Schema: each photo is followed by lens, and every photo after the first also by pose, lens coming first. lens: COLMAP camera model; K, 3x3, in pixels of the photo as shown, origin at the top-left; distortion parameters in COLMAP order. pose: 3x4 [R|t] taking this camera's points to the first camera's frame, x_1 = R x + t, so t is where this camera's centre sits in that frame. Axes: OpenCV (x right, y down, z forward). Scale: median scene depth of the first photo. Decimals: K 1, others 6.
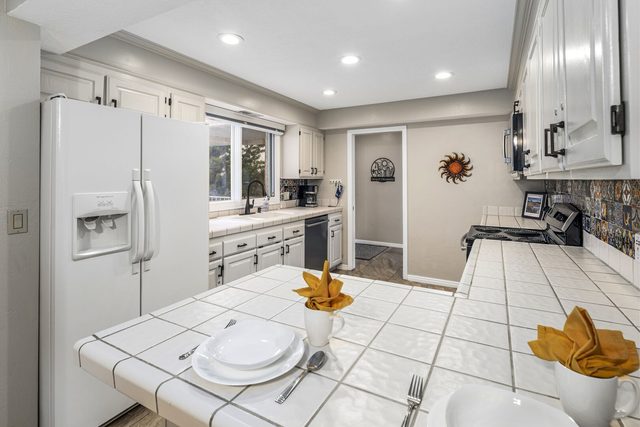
lens RADIAL K [[312.2, 0, 323.3], [0, 312.2, 196.5], [0, 0, 1]] dist [-0.002052, -0.000379]
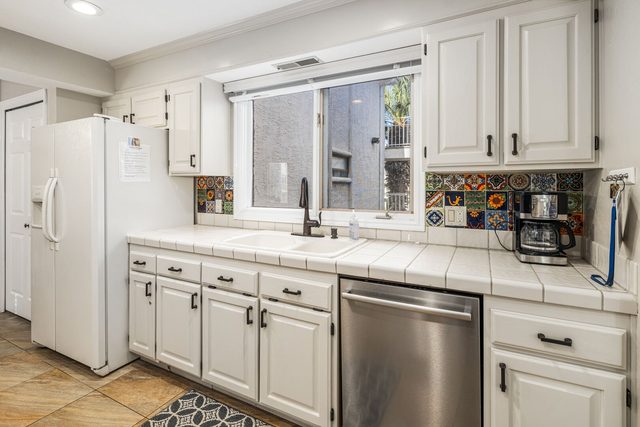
lens RADIAL K [[312.2, 0, 323.3], [0, 312.2, 196.5], [0, 0, 1]] dist [-0.002052, -0.000379]
pose [[0.031535, 0.028223, -0.999104, 0.325707], [-0.059135, 0.997903, 0.026323, -0.032278], [0.997752, 0.058252, 0.033137, 0.960744]]
